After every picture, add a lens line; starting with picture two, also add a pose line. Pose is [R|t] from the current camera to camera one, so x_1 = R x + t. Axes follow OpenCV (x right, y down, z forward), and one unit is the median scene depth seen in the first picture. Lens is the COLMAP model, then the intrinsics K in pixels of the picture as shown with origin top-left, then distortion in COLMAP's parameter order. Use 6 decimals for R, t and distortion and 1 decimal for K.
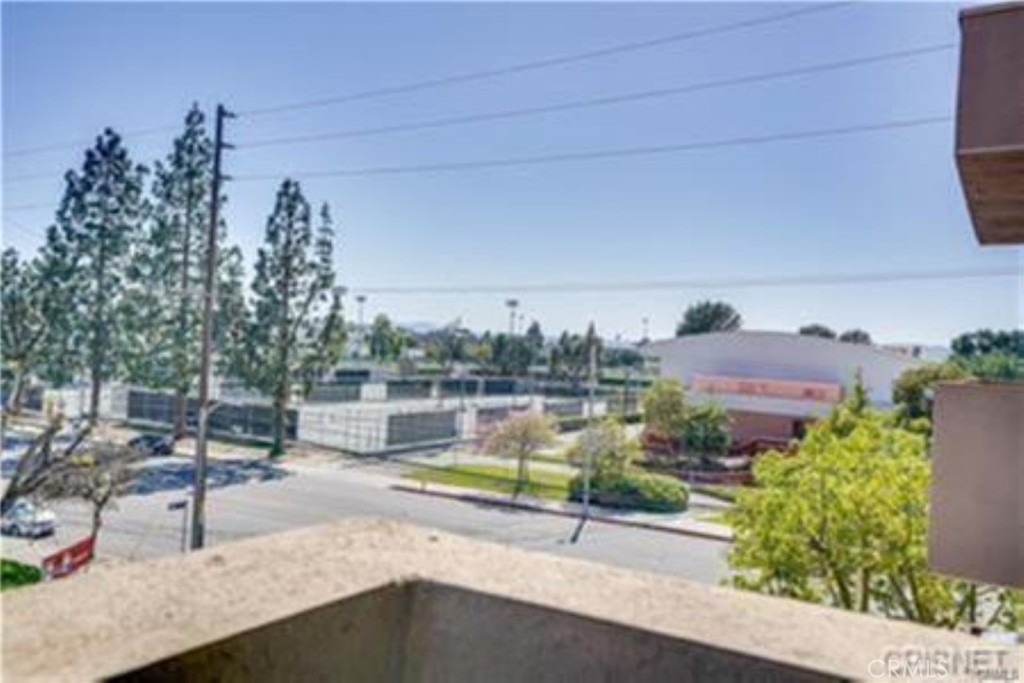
lens RADIAL K [[466.5, 0, 508.8], [0, 466.5, 342.9], [0, 0, 1]] dist [-0.002054, 0.000371]
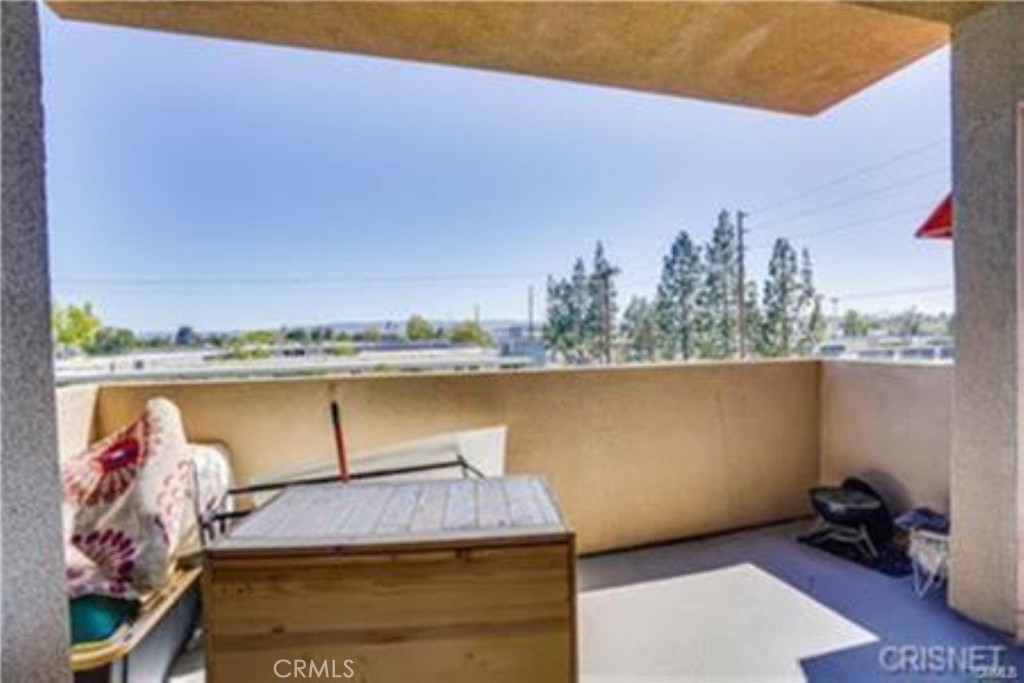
lens RADIAL K [[466.5, 0, 508.0], [0, 466.5, 344.0], [0, 0, 1]] dist [-0.002054, 0.000371]
pose [[0.576253, -0.055348, -0.815395, 0.325549], [0.079336, 0.996781, -0.011592, -0.017826], [0.813411, -0.058010, 0.578789, -0.822113]]
